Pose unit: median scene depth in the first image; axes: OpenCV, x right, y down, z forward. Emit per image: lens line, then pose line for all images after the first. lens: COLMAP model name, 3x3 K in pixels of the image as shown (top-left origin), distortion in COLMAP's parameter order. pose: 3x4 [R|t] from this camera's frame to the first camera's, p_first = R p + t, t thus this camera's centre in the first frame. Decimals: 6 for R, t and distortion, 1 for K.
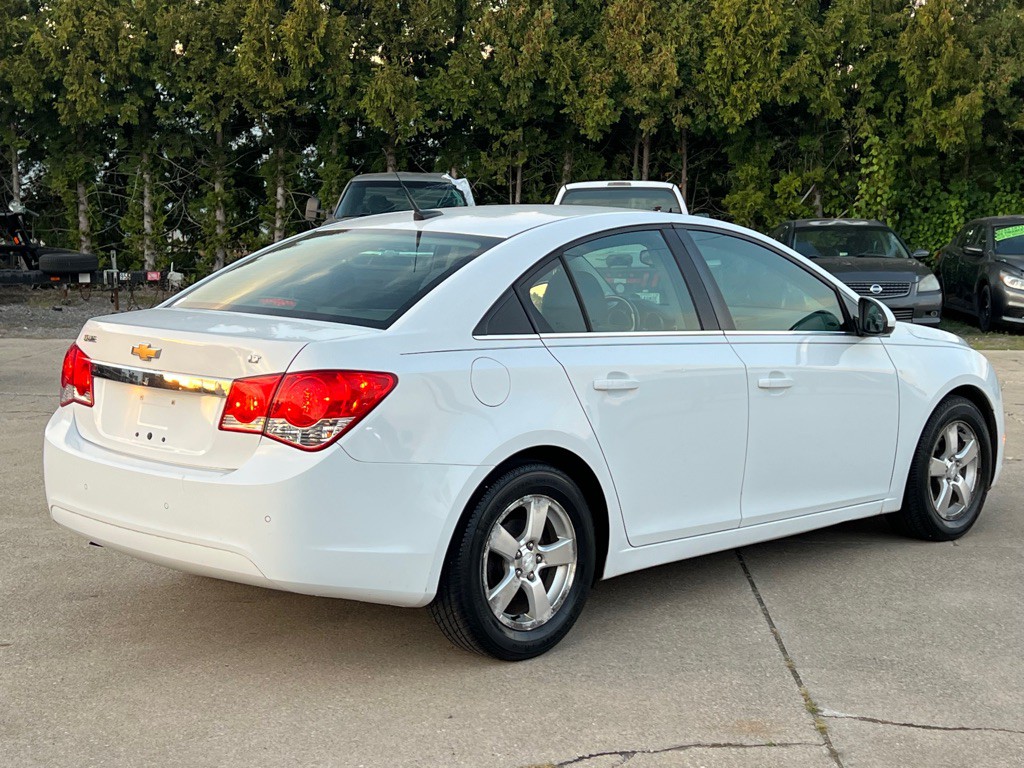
lens RADIAL K [[1584.1, 0, 526.6], [0, 1584.1, 386.6], [0, 0, 1]] dist [0.221823, -0.717669]
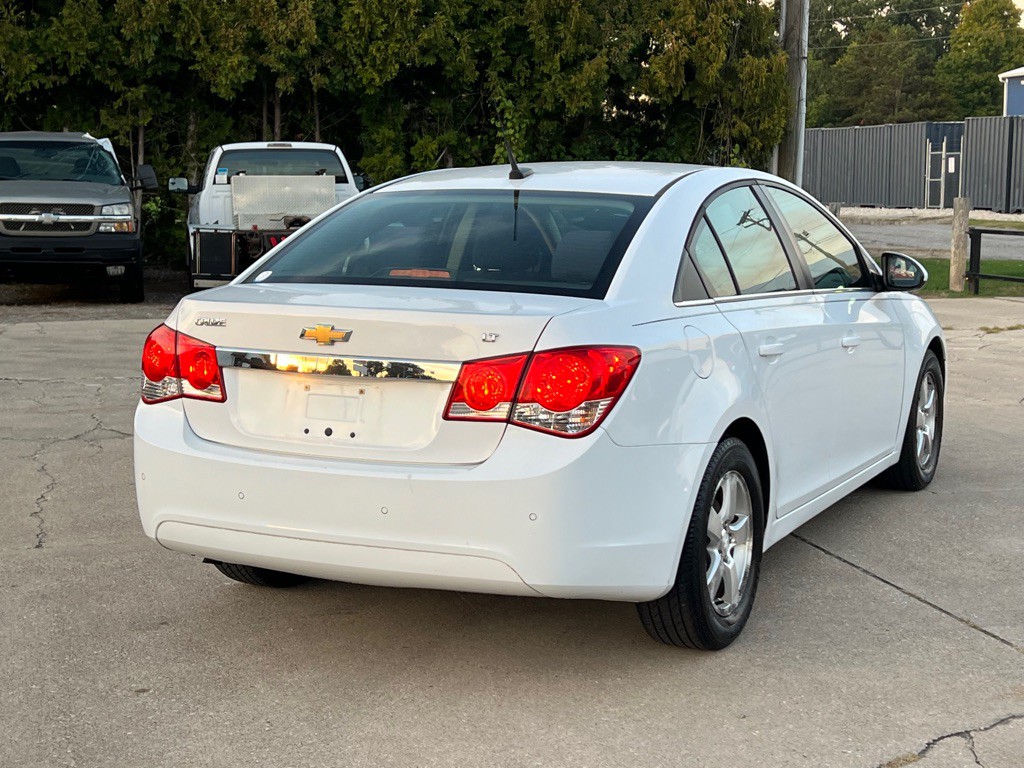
lens RADIAL K [[1584.1, 0, 526.6], [0, 1584.1, 386.6], [0, 0, 1]] dist [0.221823, -0.717669]
pose [[0.949258, -0.050064, 0.310487, -0.094876], [0.043361, 0.998654, 0.028458, -0.003158], [-0.311494, -0.013551, 0.950152, 0.035808]]
